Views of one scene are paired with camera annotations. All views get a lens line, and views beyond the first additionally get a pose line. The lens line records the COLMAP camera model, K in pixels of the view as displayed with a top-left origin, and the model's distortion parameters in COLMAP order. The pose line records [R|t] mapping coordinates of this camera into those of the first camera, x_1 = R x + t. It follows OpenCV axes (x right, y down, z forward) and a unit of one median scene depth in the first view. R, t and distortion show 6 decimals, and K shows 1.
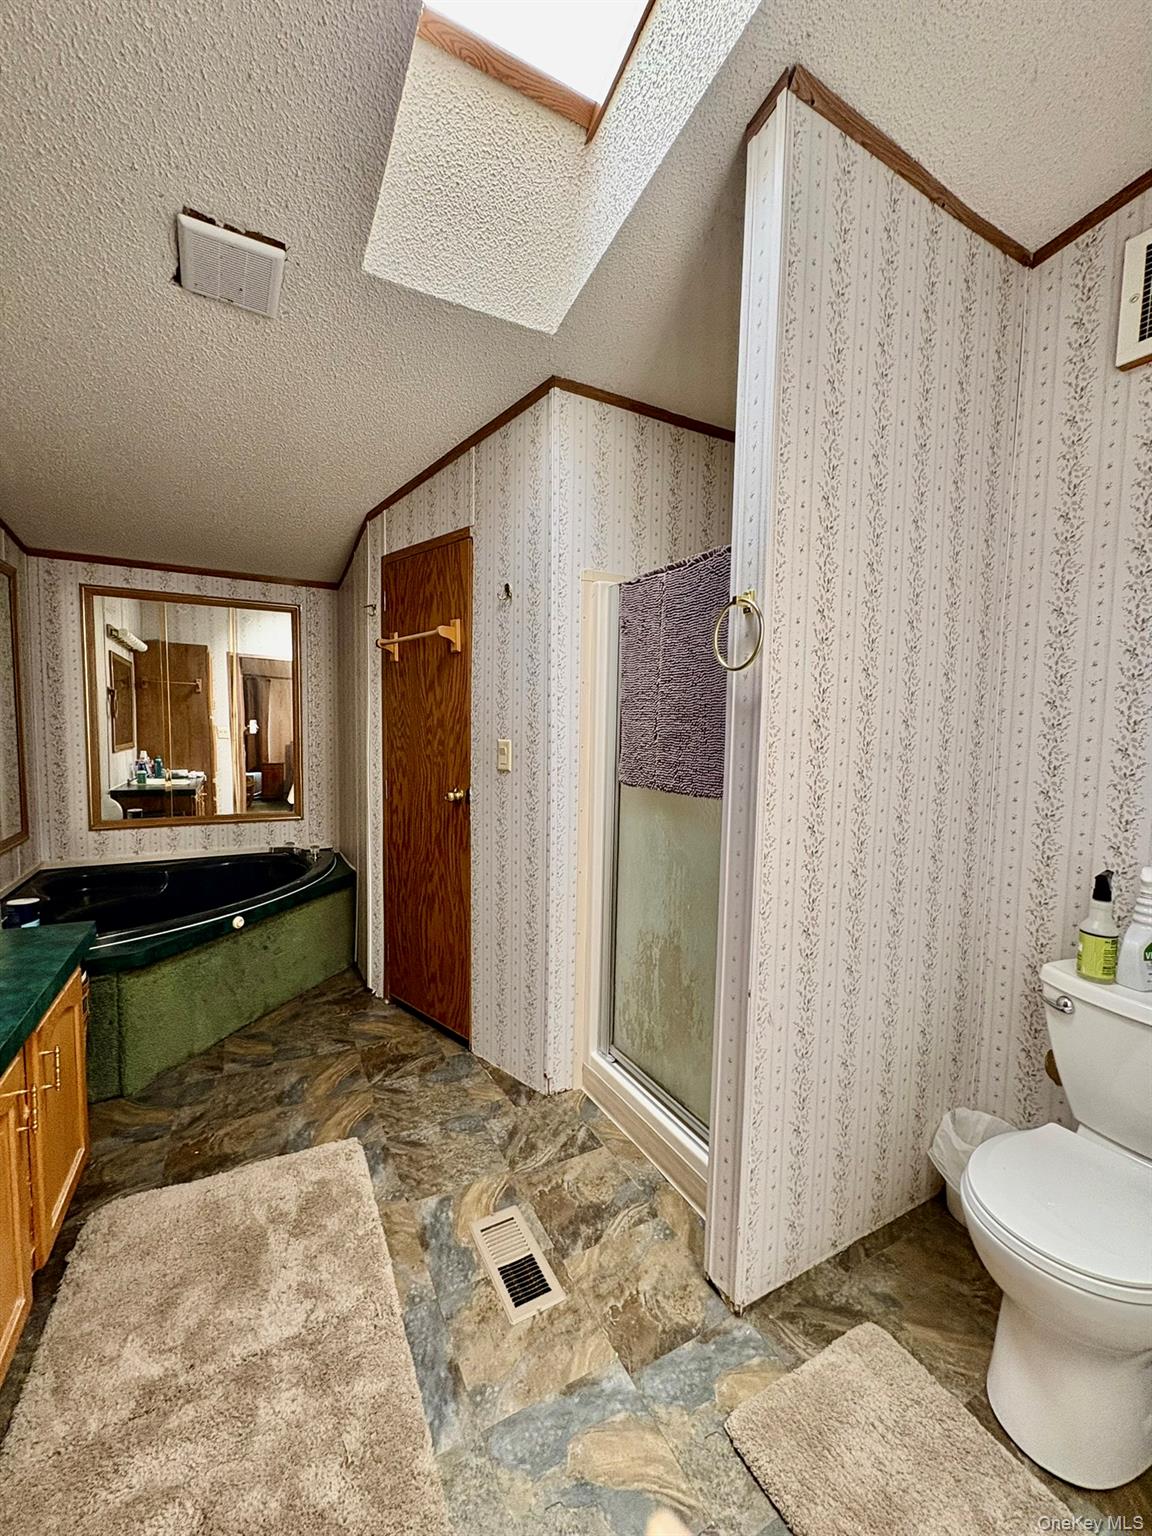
lens RADIAL K [[612.4, 0, 576.5], [0, 612.4, 781.2], [0, 0, 1]] dist [0.001245, -0.000336]
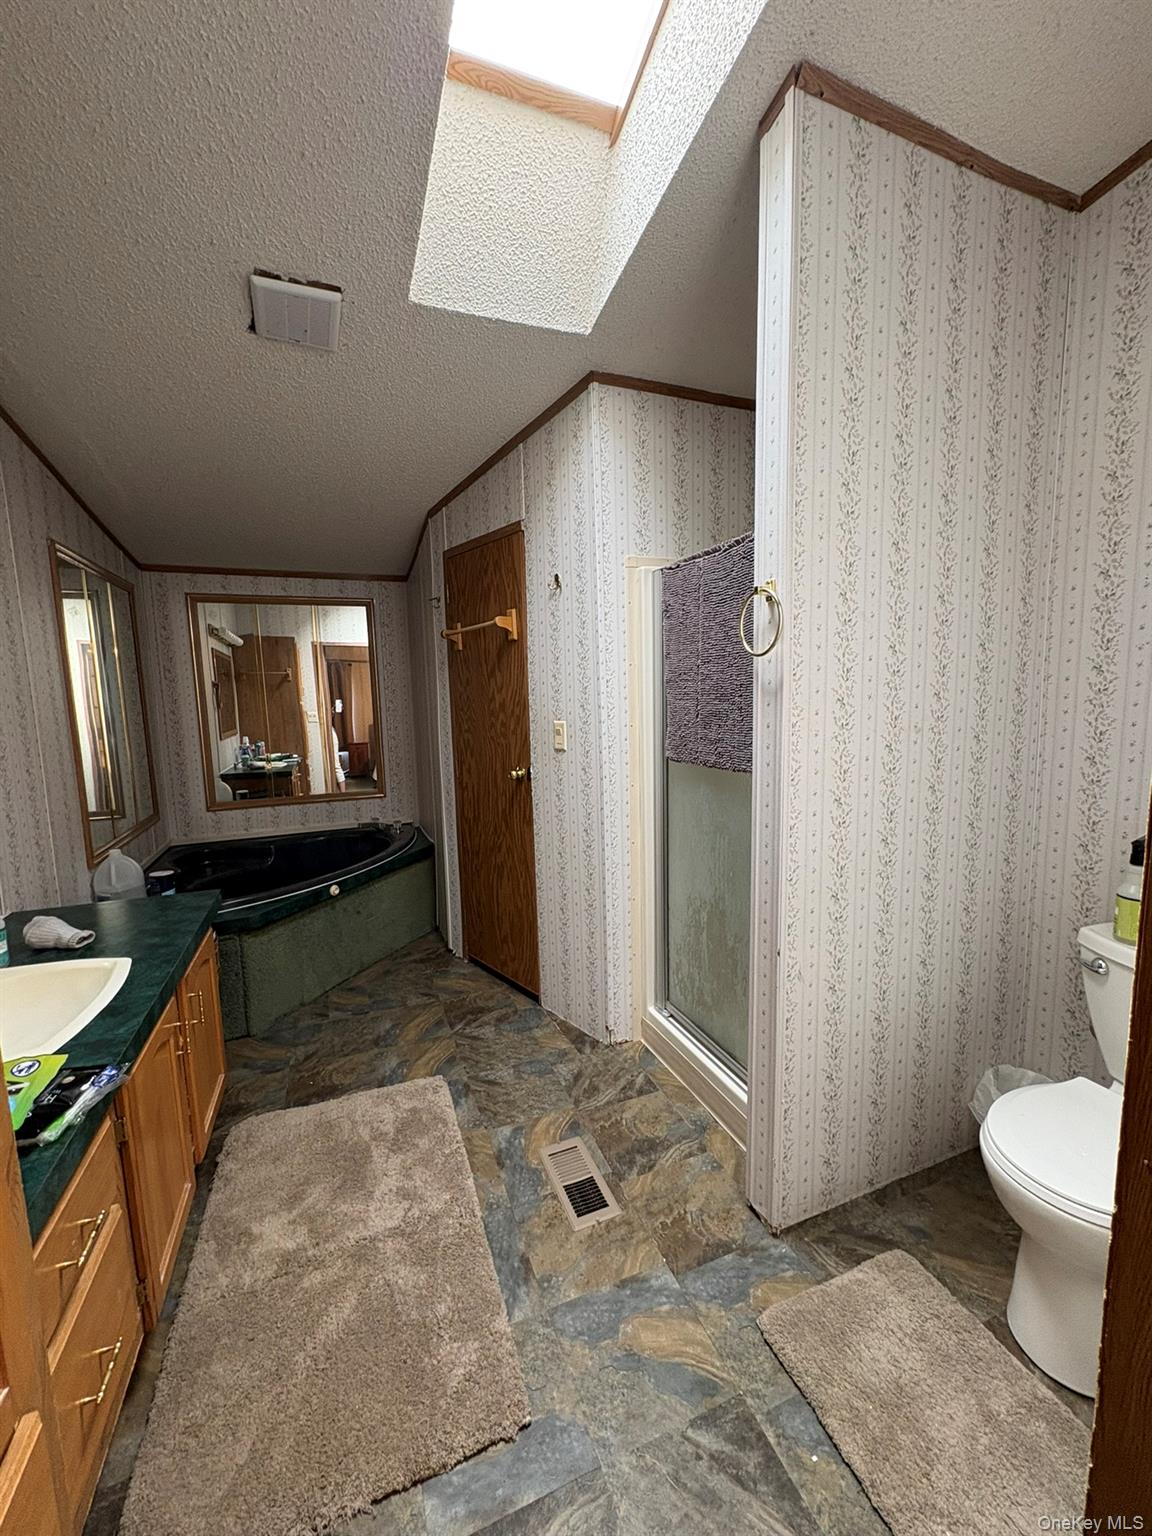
lens RADIAL K [[612.4, 0, 577.7], [0, 612.4, 784.6], [0, 0, 1]] dist [0.001245, -0.000336]
pose [[0.992527, -0.024752, -0.119492, 0.045582], [0.031534, 0.997977, 0.055196, -0.017271], [0.117885, -0.058552, 0.991300, -0.077279]]
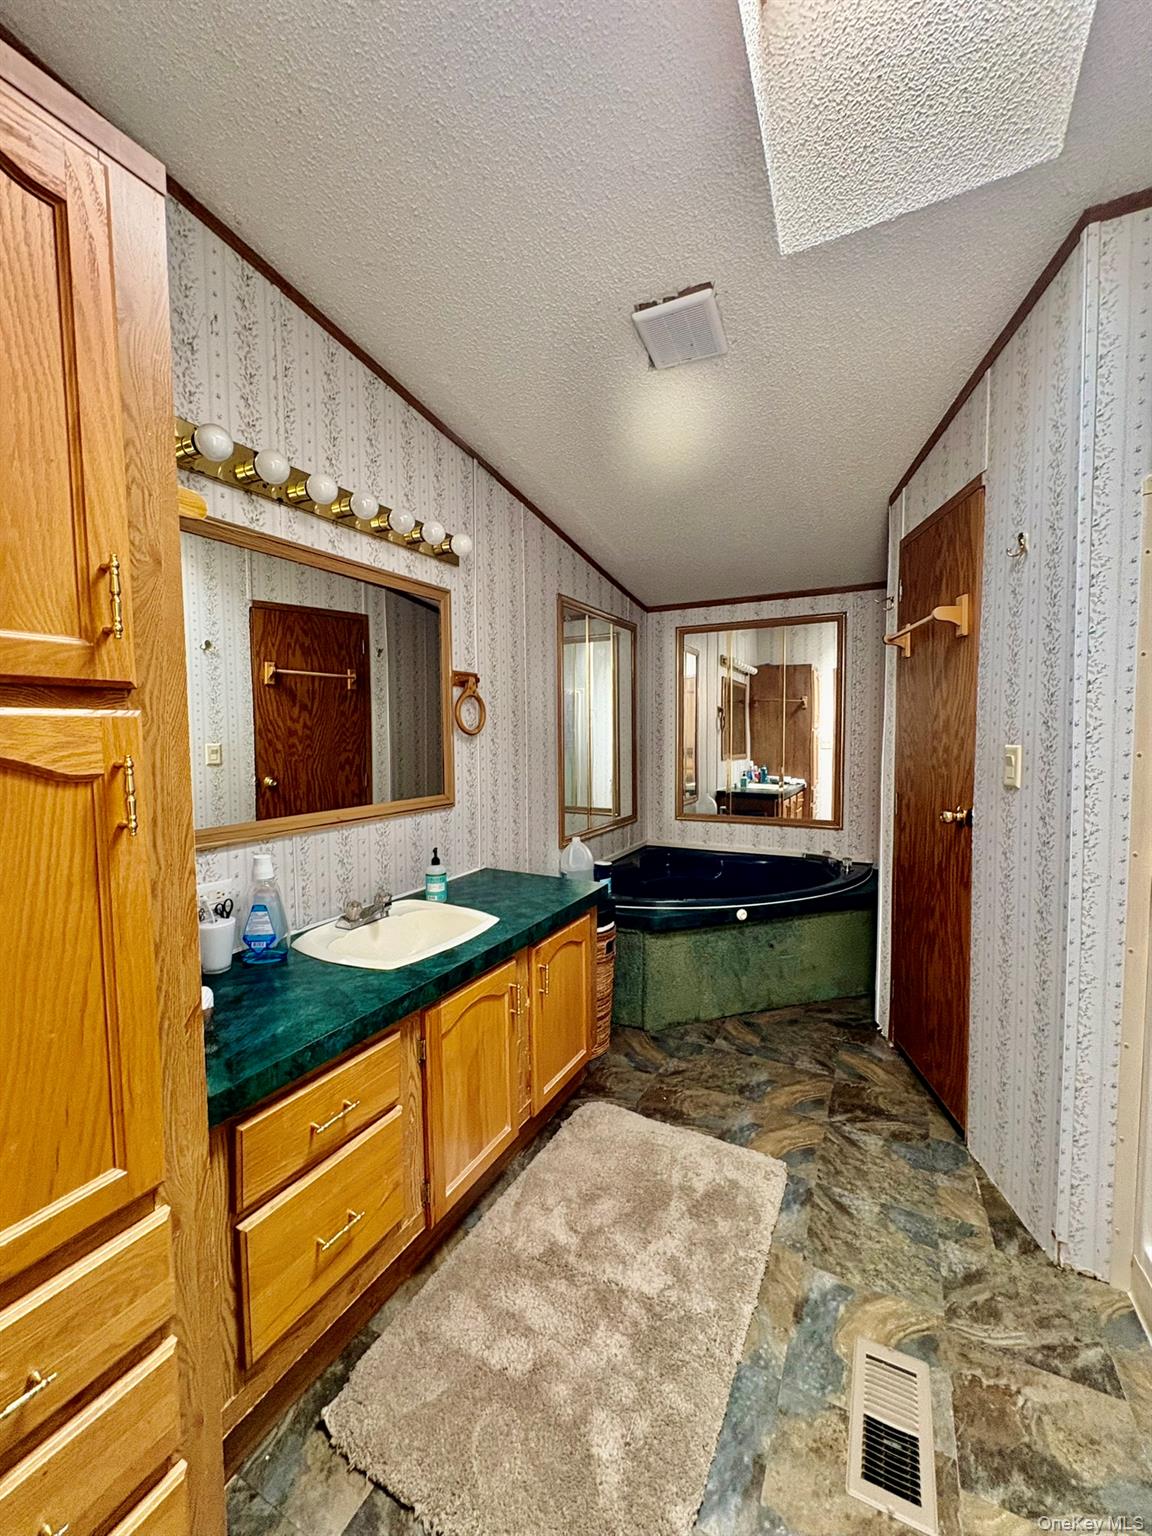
lens RADIAL K [[612.4, 0, 577.3], [0, 612.4, 779.5], [0, 0, 1]] dist [0.001245, -0.000336]
pose [[0.563639, 0.040165, -0.825044, 0.230037], [-0.058760, 0.998236, 0.008454, -0.002383], [0.823929, 0.043715, 0.565005, 0.177667]]
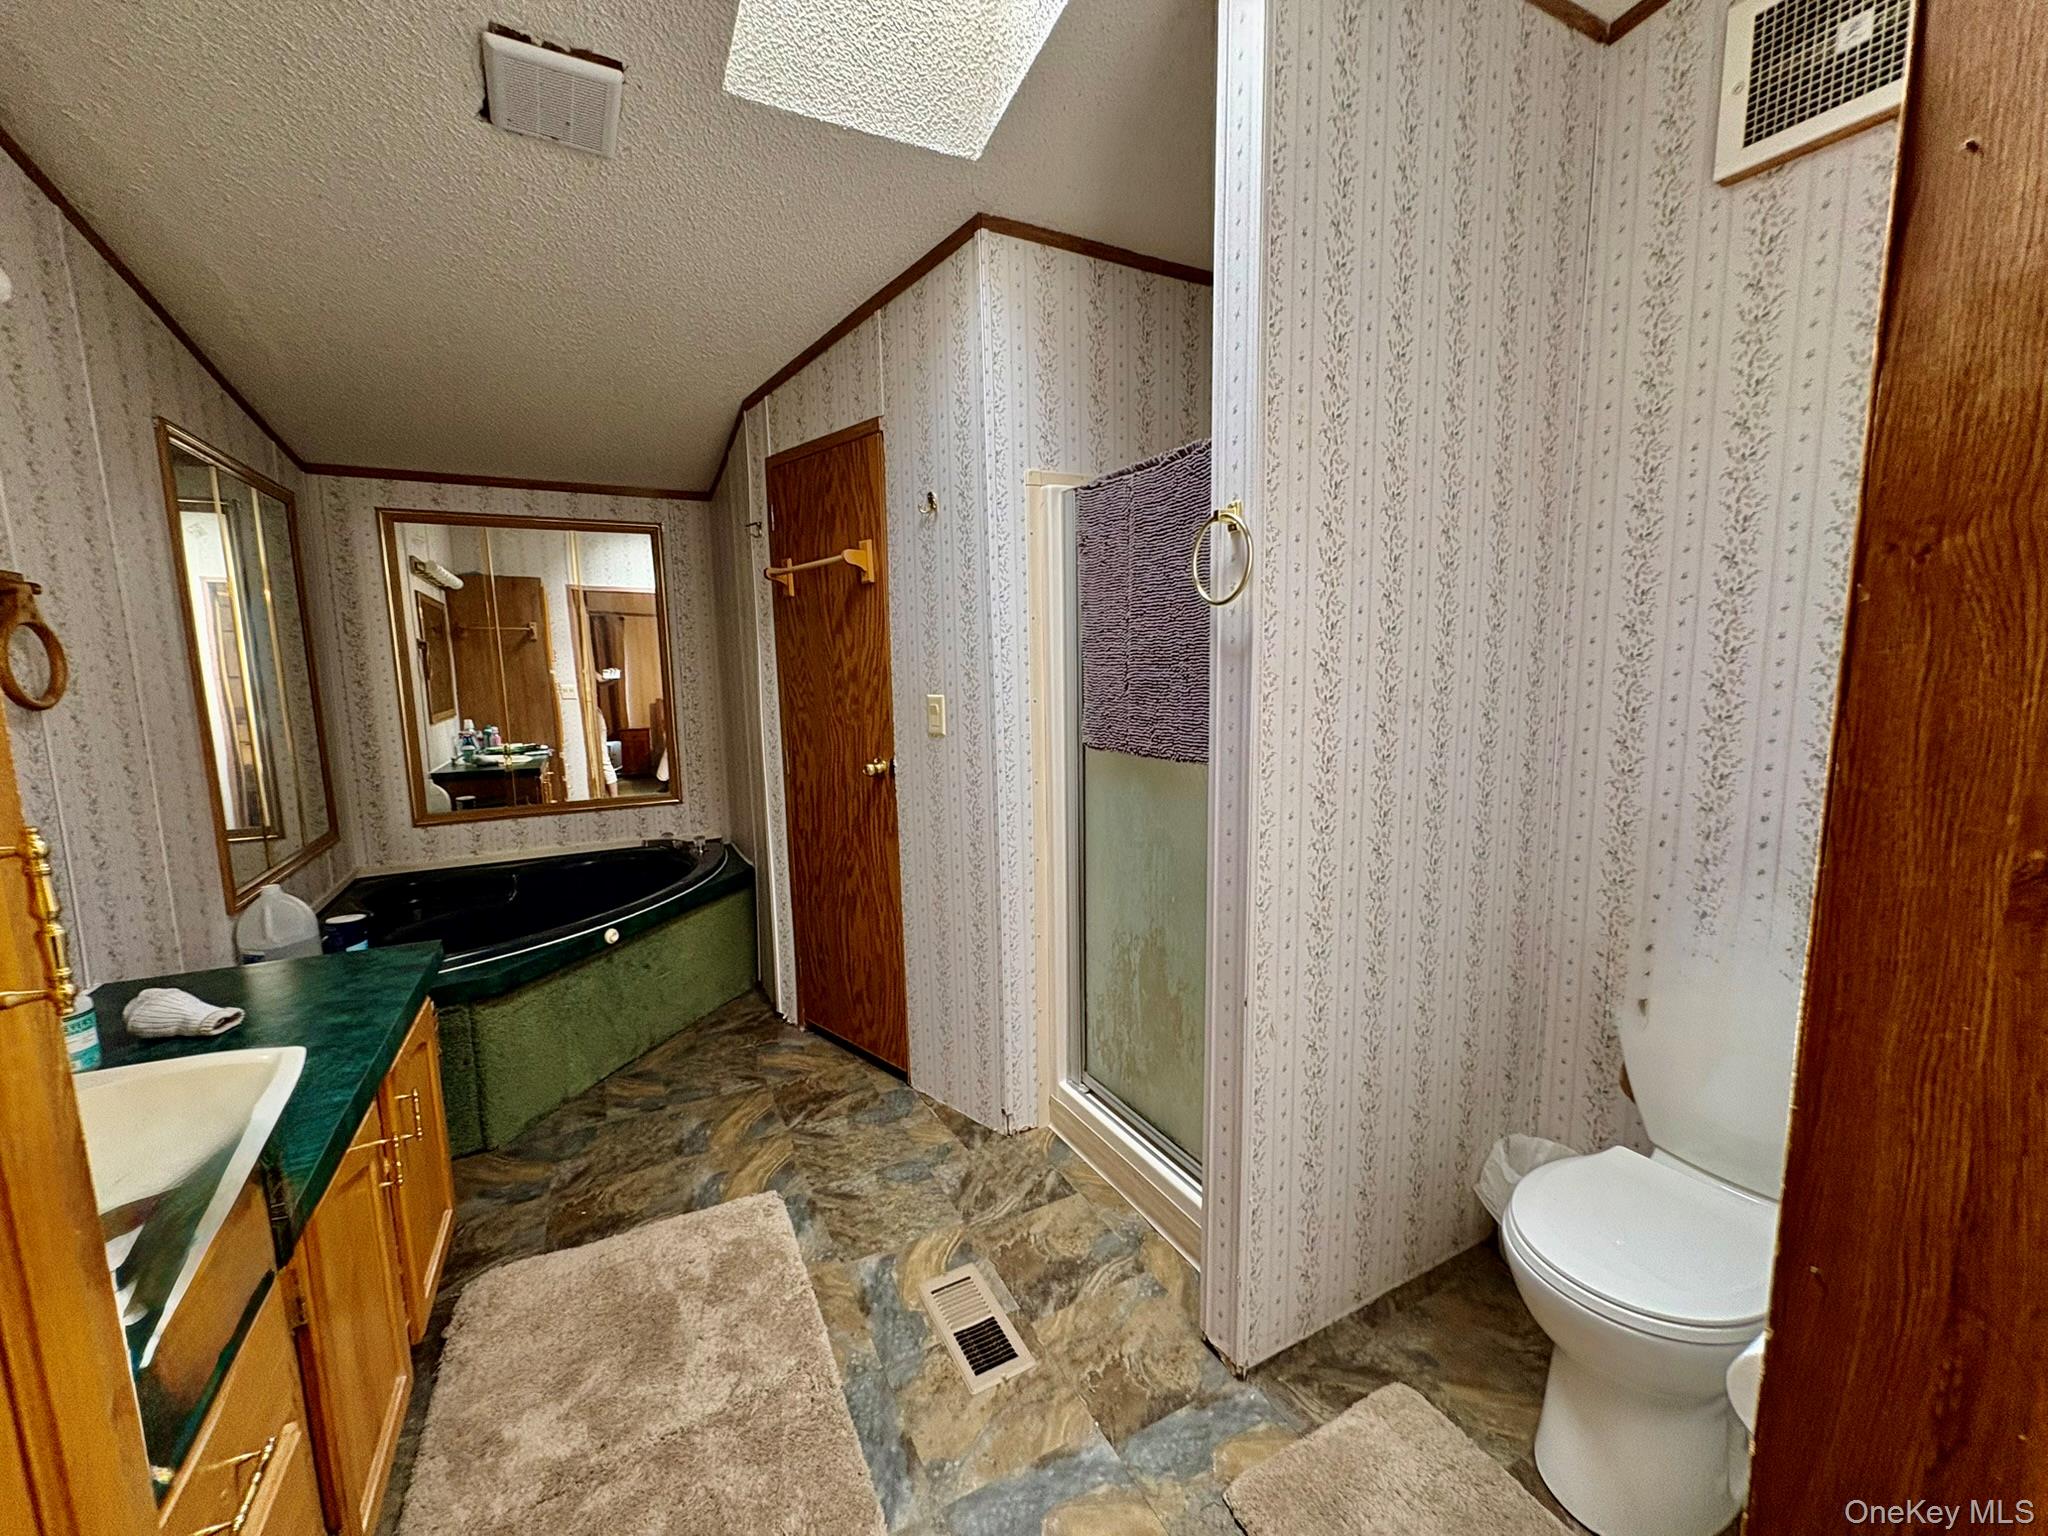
lens RADIAL K [[816.5, 0, 1025.7], [0, 816.5, 787.9], [0, 0, 1]] dist [0.001245, -0.000336]
pose [[0.999301, -0.034341, -0.014754, 0.009876], [0.035208, 0.997378, 0.063231, -0.013207], [0.012544, -0.063706, 0.997890, -0.053544]]
